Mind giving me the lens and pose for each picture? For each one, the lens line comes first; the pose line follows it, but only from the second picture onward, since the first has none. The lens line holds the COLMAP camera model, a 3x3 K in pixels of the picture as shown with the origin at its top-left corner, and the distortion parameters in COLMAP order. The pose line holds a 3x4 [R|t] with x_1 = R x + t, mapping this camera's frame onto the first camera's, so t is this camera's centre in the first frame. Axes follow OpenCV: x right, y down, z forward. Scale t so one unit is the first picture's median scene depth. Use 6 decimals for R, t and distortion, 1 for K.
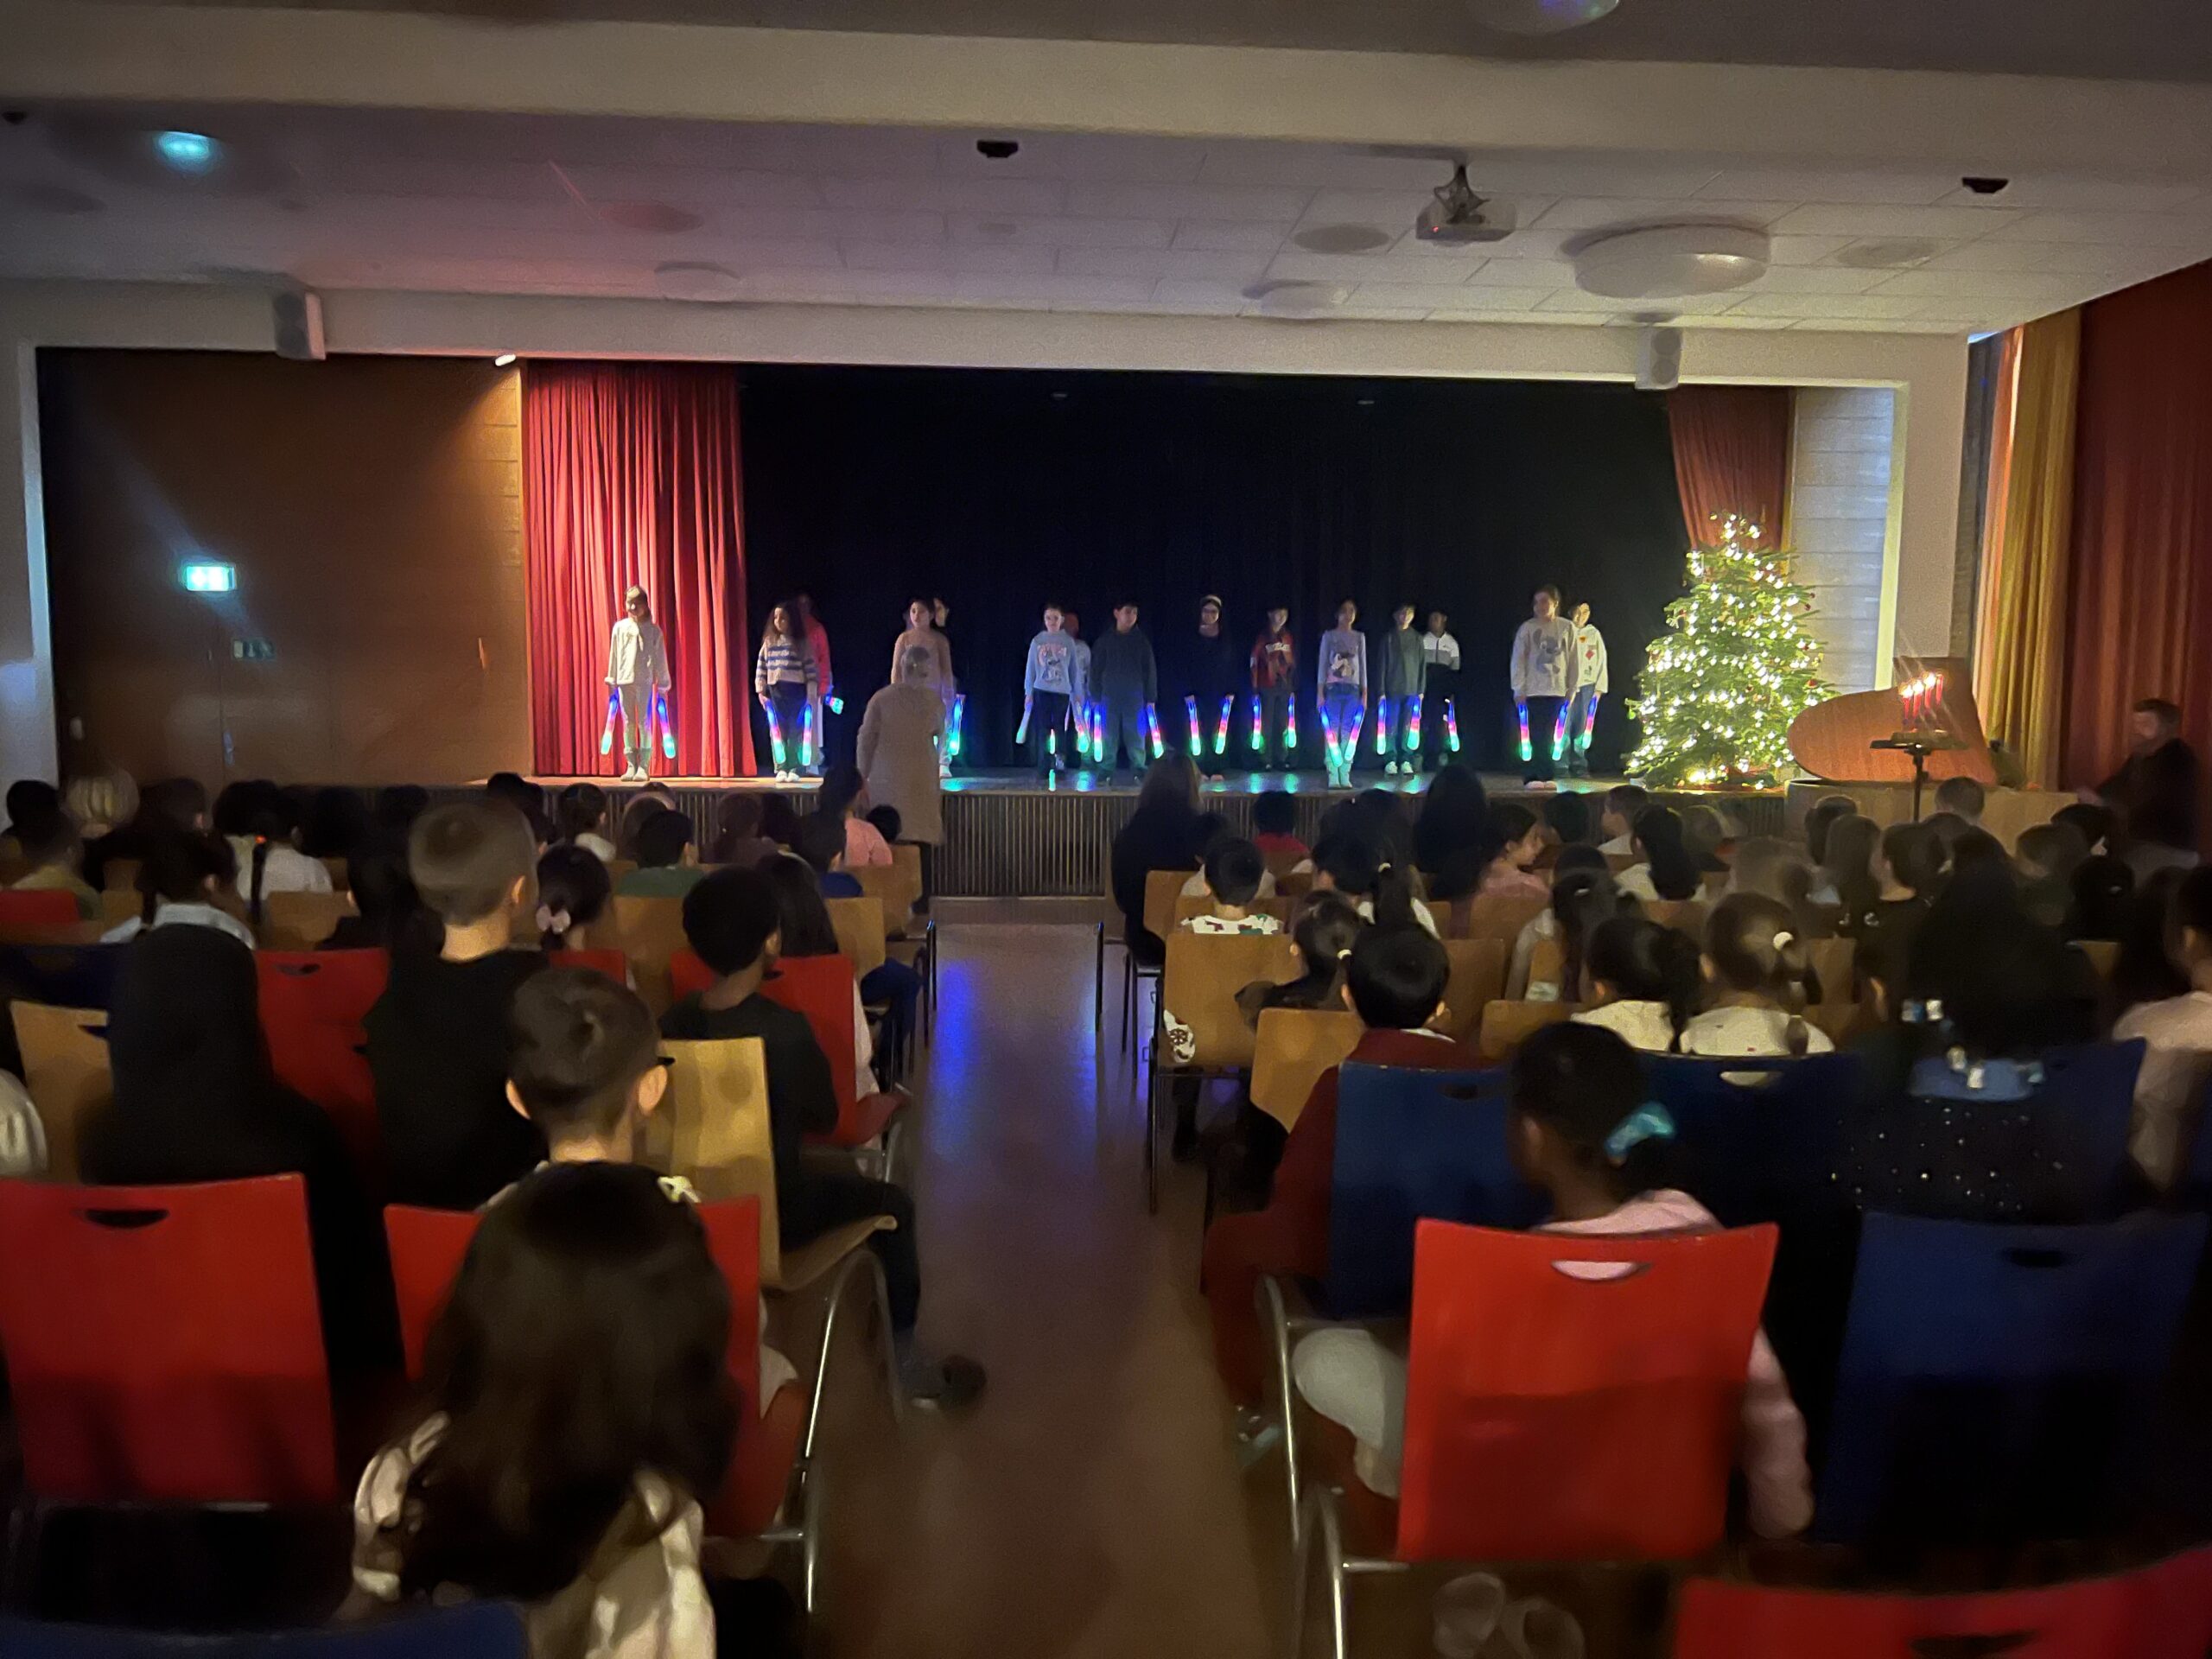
lens RADIAL K [[1643.7, 0, 1115.3], [0, 1643.7, 845.4], [0, 0, 1]] dist [0.084270, -0.108121]
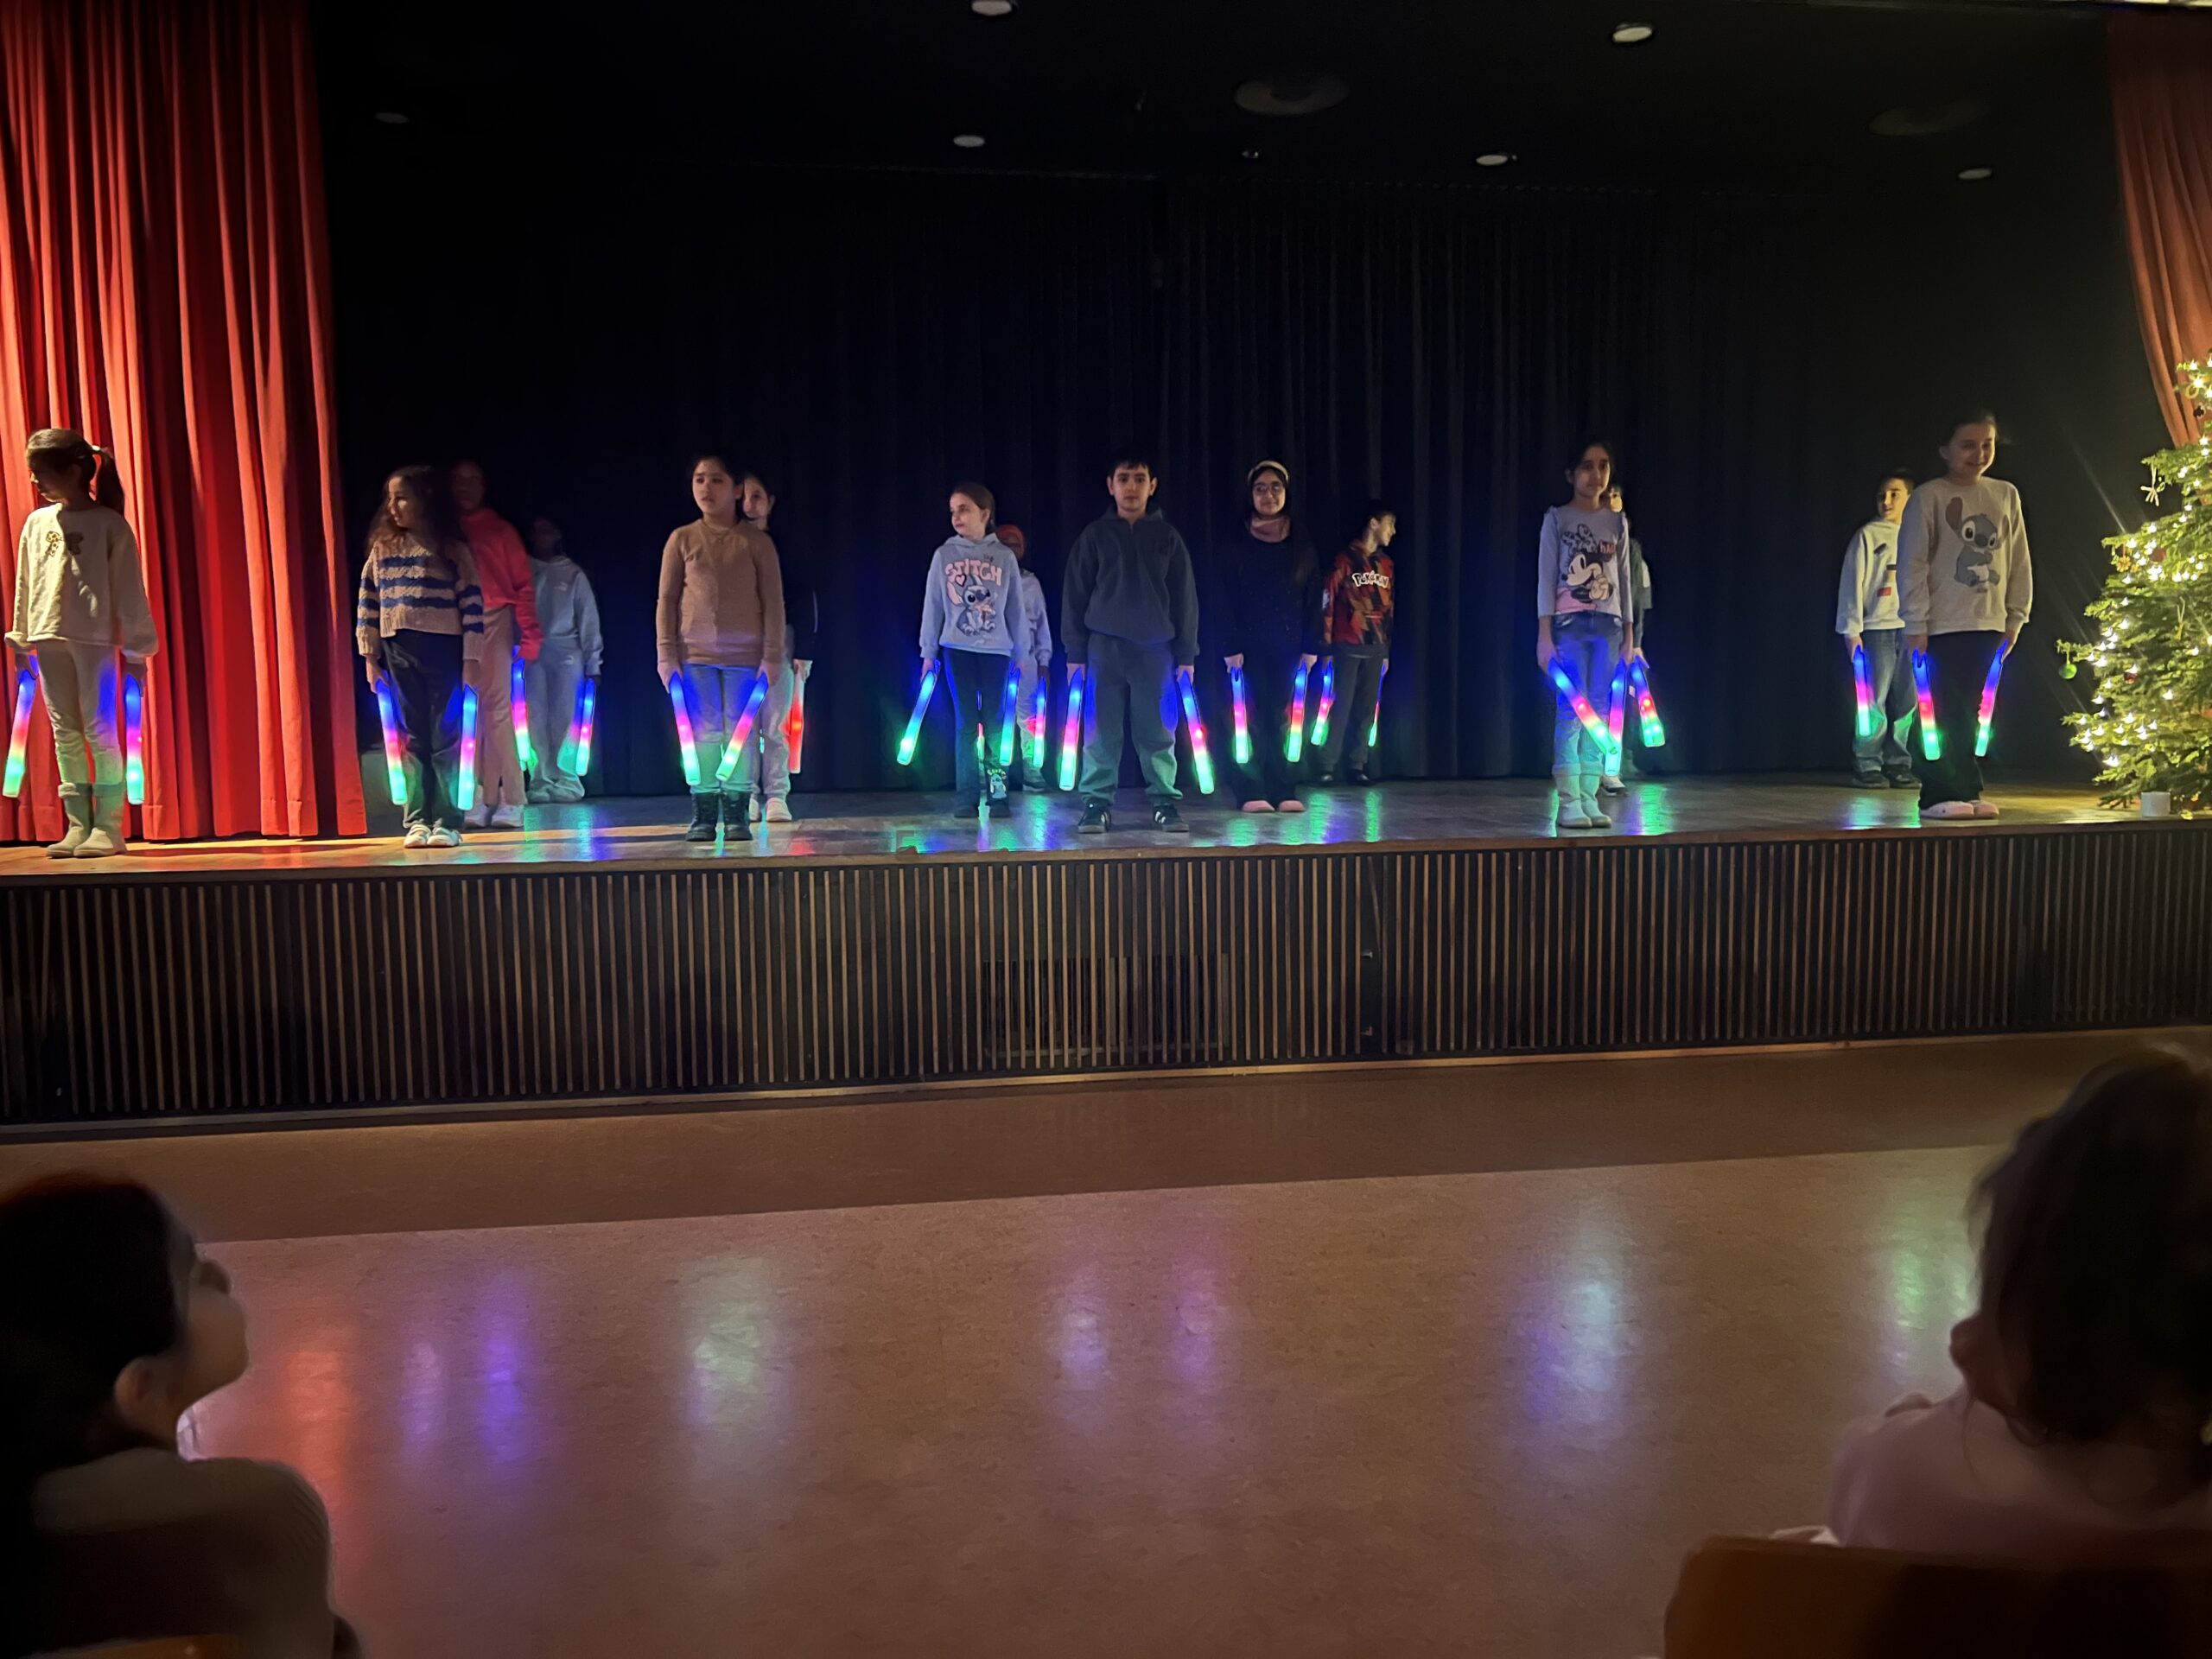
lens RADIAL K [[1696.5, 0, 1106.2], [0, 1696.5, 867.9], [0, 0, 1]] dist [0.020037, -0.006595]
pose [[0.997119, -0.029806, 0.069753, -0.041340], [0.028983, 0.999498, 0.012789, -0.032922], [-0.070100, -0.010731, 0.997482, 0.500777]]
